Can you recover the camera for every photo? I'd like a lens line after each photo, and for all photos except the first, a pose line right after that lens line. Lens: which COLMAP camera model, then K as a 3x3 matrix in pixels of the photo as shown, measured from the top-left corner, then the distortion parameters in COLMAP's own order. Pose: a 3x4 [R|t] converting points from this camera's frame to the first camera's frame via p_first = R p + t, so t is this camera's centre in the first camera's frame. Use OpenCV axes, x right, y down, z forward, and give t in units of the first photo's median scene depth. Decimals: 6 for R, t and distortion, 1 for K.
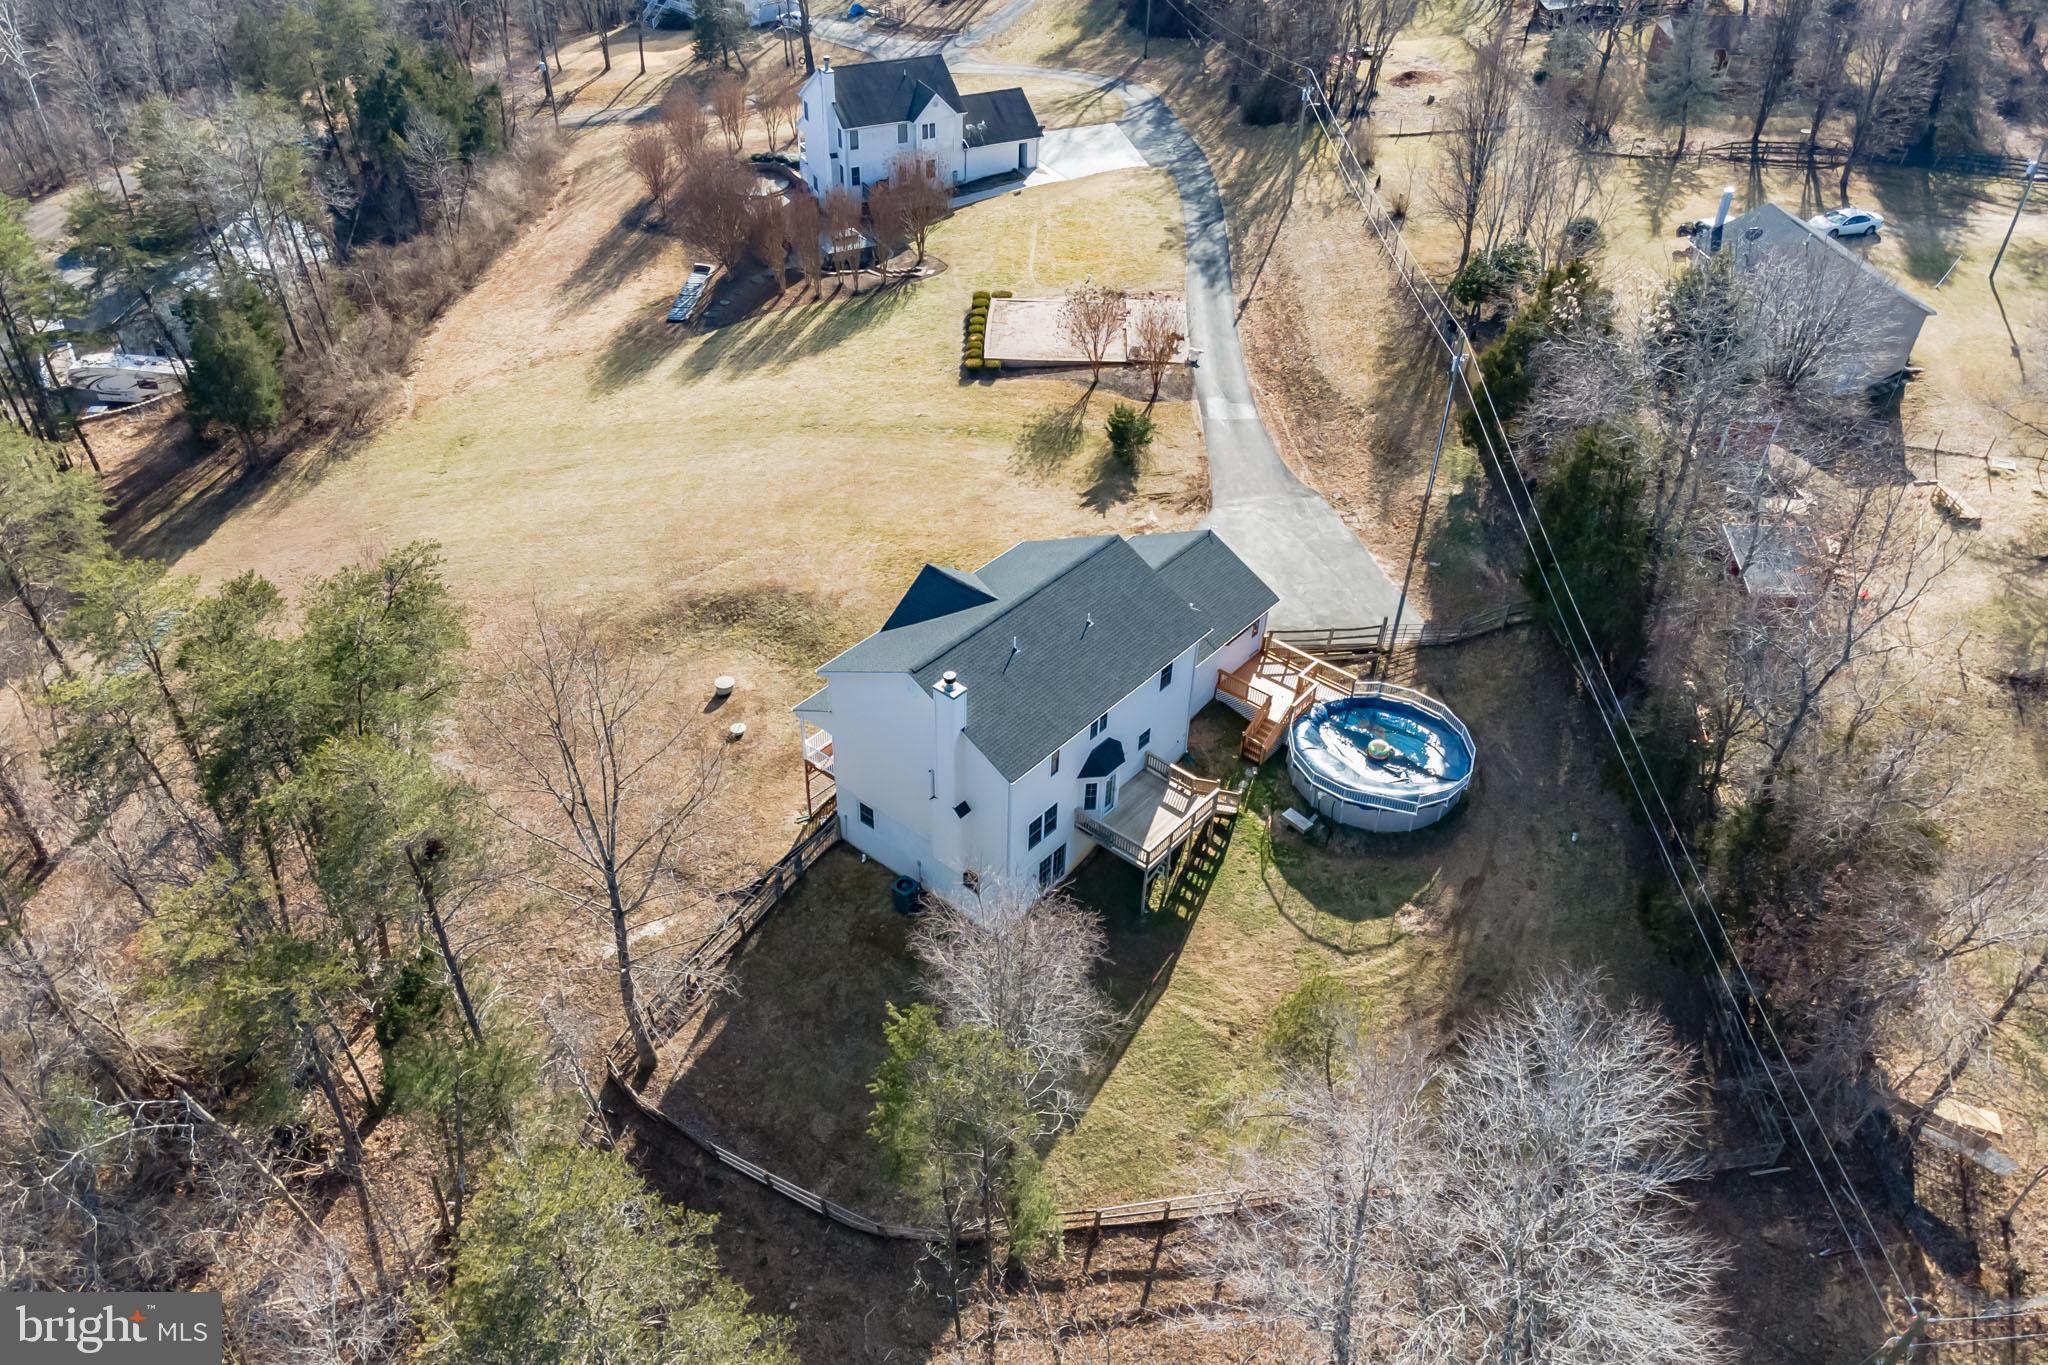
lens RADIAL K [[1423.9, 0, 1019.2], [0, 1423.9, 803.1], [0, 0, 1]] dist [0.059920, -0.000887]
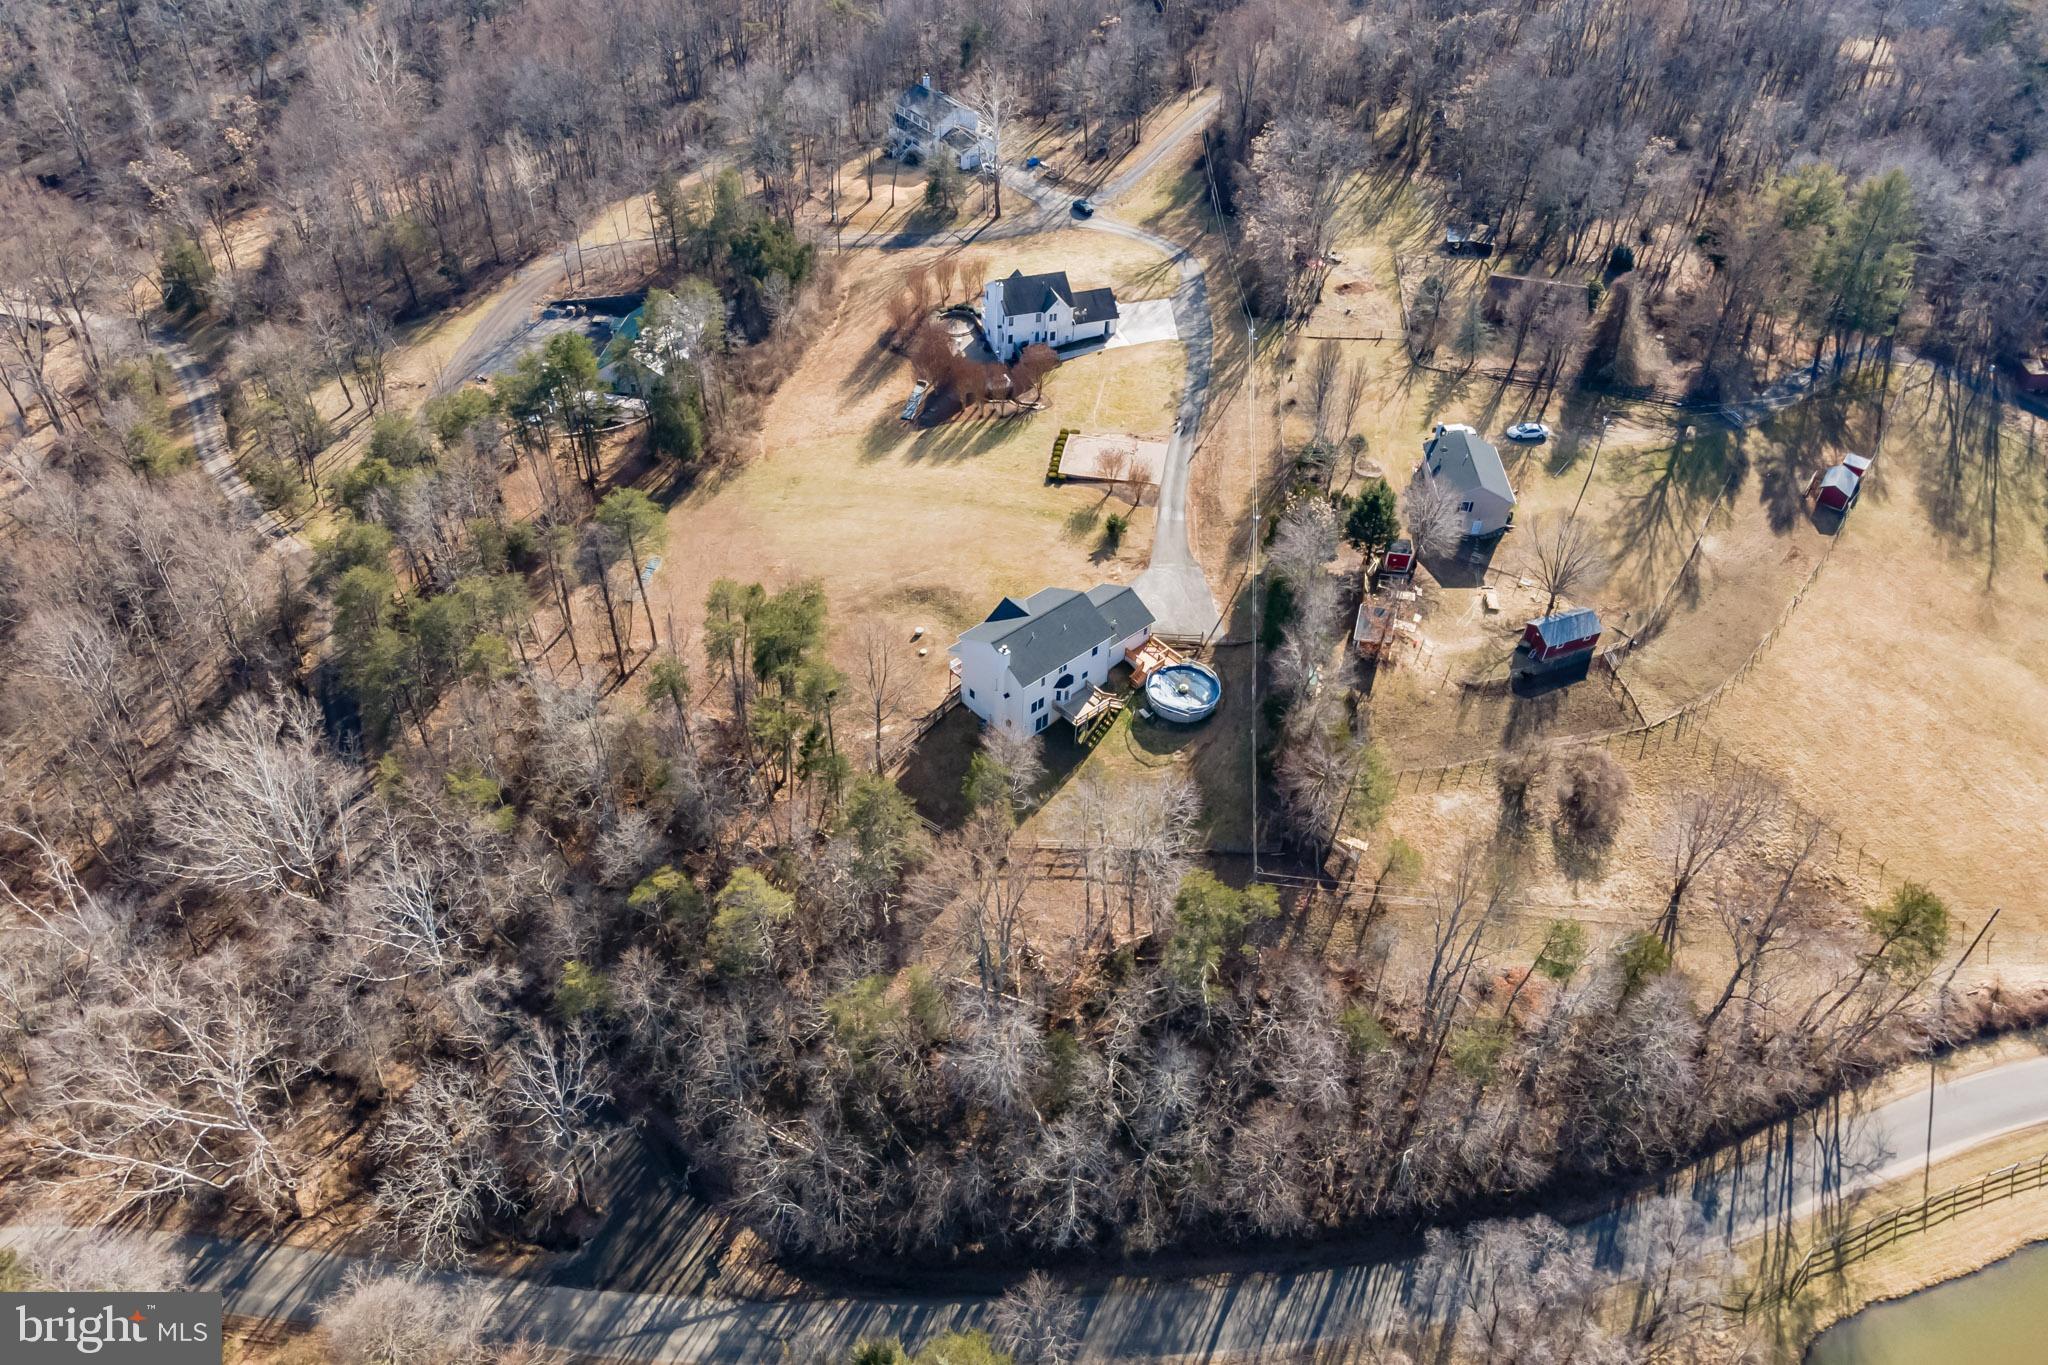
lens RADIAL K [[1423.9, 0, 1019.2], [0, 1423.9, 803.1], [0, 0, 1]] dist [0.059920, -0.000887]
pose [[0.990120, 0.109866, -0.087135, 0.149999], [-0.102584, 0.991166, 0.084065, -0.014141], [0.095601, -0.074296, 0.992643, -1.047871]]
